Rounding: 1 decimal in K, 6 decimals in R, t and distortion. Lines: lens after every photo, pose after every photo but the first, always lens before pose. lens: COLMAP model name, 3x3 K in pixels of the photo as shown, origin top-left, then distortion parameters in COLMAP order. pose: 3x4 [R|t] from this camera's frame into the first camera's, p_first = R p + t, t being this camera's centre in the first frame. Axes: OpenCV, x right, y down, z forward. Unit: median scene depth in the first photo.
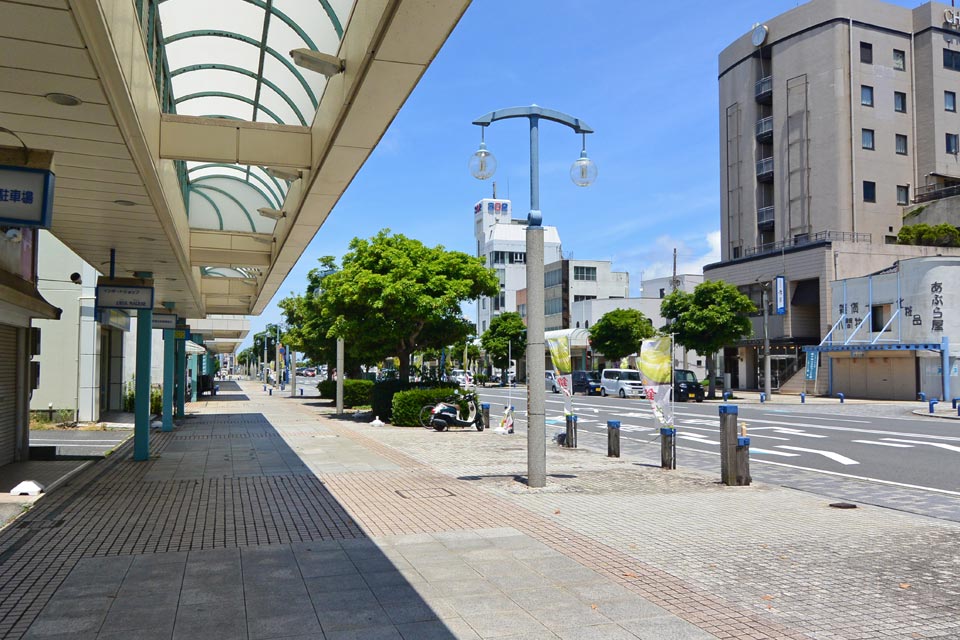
lens RADIAL K [[755.5, 0, 458.7], [0, 755.5, 332.0], [0, 0, 1]] dist [-0.007036, -0.001383]
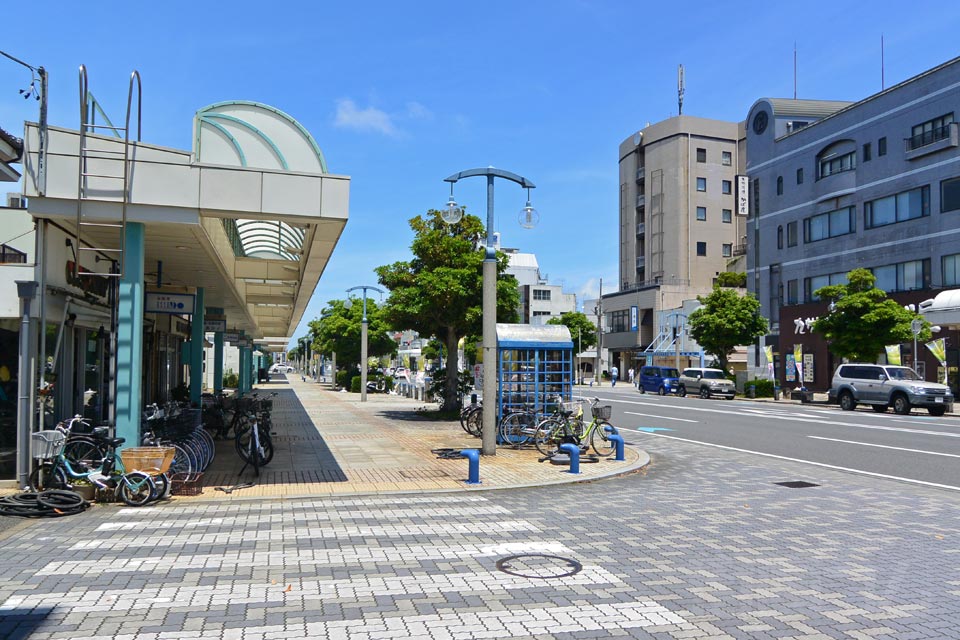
lens RADIAL K [[755.5, 0, 483.3], [0, 755.5, 325.1], [0, 0, 1]] dist [-0.007036, -0.001383]
pose [[0.999288, 0.004063, -0.037508, 0.164658], [-0.004206, 0.999984, -0.003739, -0.026625], [0.037492, 0.003894, 0.999289, -0.500974]]
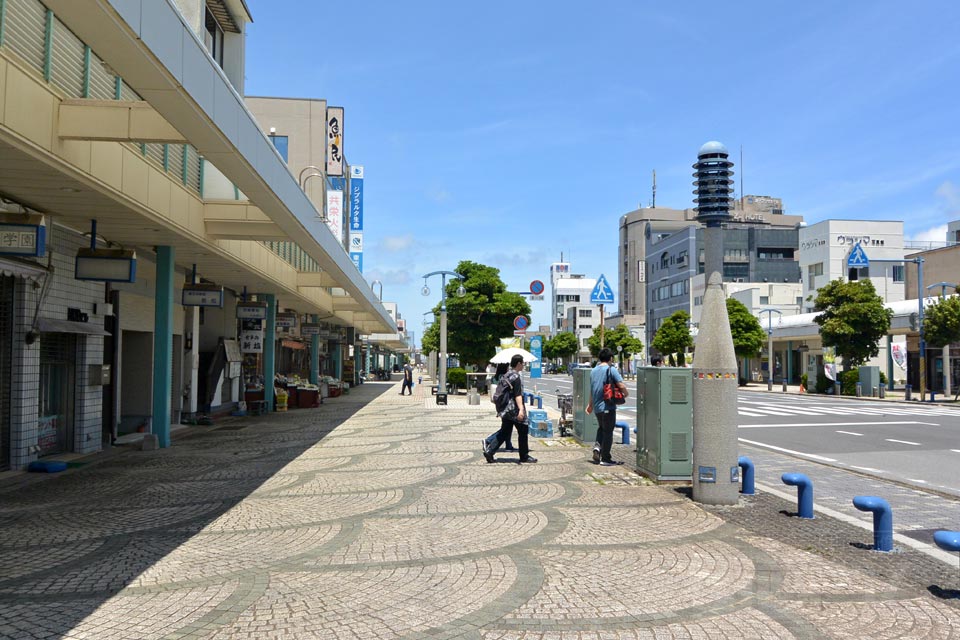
lens RADIAL K [[755.5, 0, 480.0], [0, 755.5, 318.5], [0, 0, 1]] dist [-0.007036, -0.001383]
pose [[0.974806, -0.008060, -0.222909, 0.509966], [0.006310, 0.999943, -0.008560, -0.075327], [0.222965, 0.006938, 0.974802, -1.435208]]
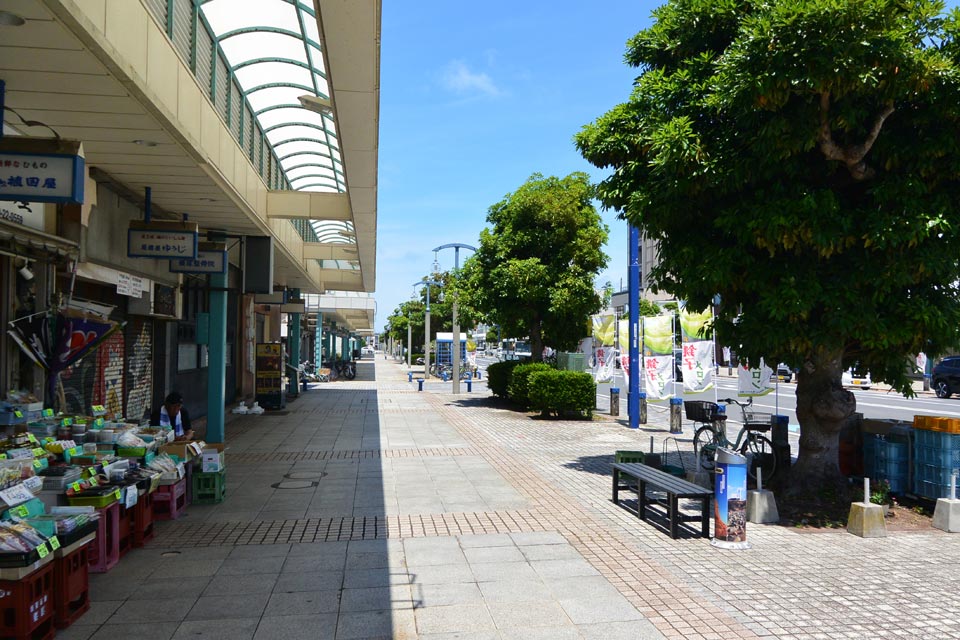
lens RADIAL K [[755.5, 0, 482.7], [0, 755.5, 327.7], [0, 0, 1]] dist [-0.007036, -0.001383]
pose [[0.987271, 0.003829, -0.159003, 0.314315], [-0.000024, 0.999714, 0.023928, -0.050292], [0.159049, -0.023619, 0.986988, -0.930022]]
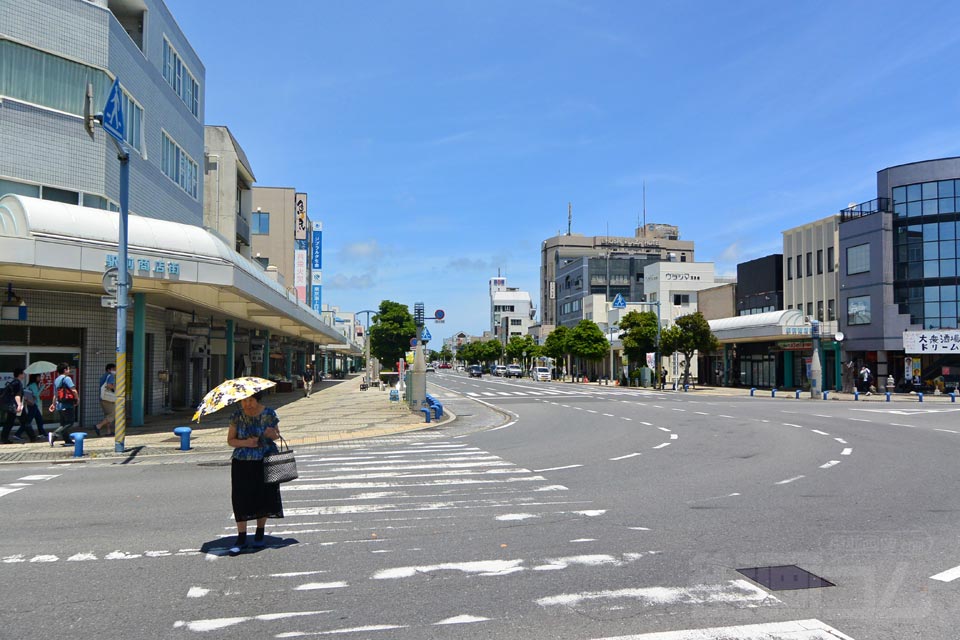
lens RADIAL K [[755.5, 0, 459.0], [0, 755.5, 326.7], [0, 0, 1]] dist [-0.007036, -0.001383]
pose [[0.978228, -0.007199, -0.207410, 0.722748], [0.007634, 0.999970, 0.001293, -0.105564], [0.207395, -0.002848, 0.978253, -1.917933]]
